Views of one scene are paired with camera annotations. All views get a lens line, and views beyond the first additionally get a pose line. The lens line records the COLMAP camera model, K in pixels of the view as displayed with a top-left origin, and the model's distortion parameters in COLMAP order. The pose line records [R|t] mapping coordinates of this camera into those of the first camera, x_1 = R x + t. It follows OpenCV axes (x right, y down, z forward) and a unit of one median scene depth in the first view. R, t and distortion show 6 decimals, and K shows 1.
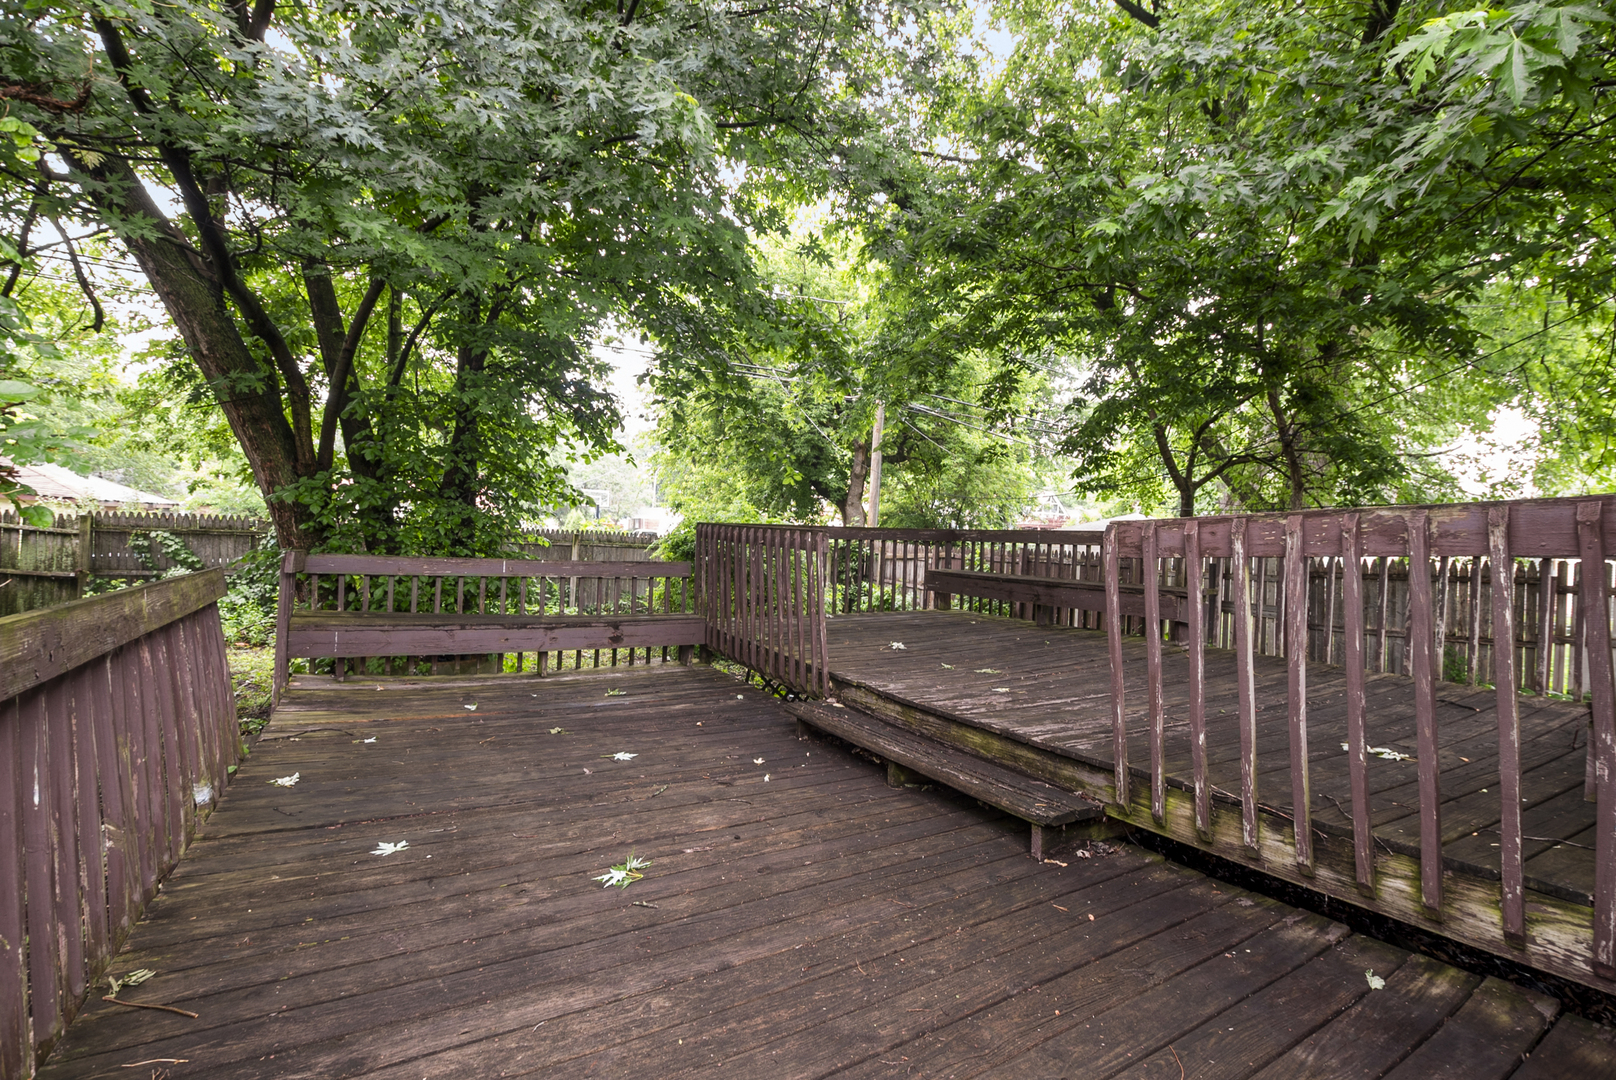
lens RADIAL K [[705.4, 0, 808.0], [0, 705.4, 540.0], [0, 0, 1]] dist [-0.000585, 0.000173]
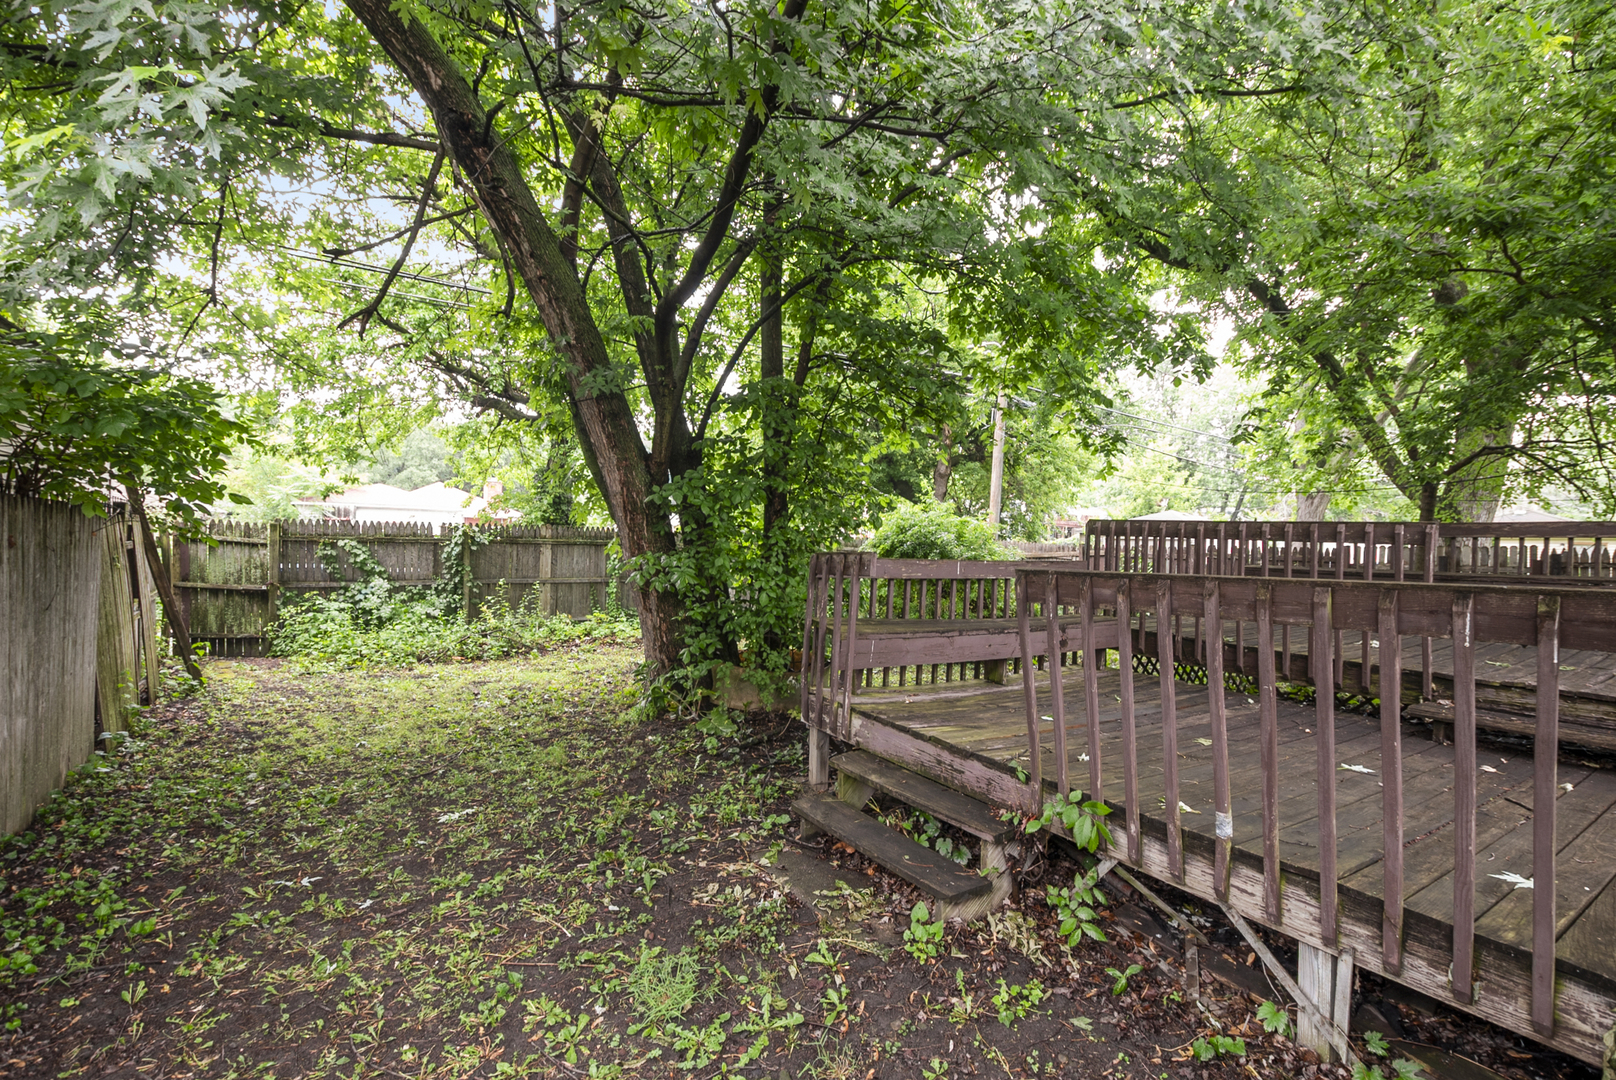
lens RADIAL K [[705.4, 0, 808.0], [0, 705.4, 540.0], [0, 0, 1]] dist [-0.000585, 0.000173]
pose [[0.998544, -0.013870, 0.052136, -0.369753], [0.013910, 0.999903, -0.000397, -0.003214], [-0.052125, 0.001122, 0.998640, 0.033062]]
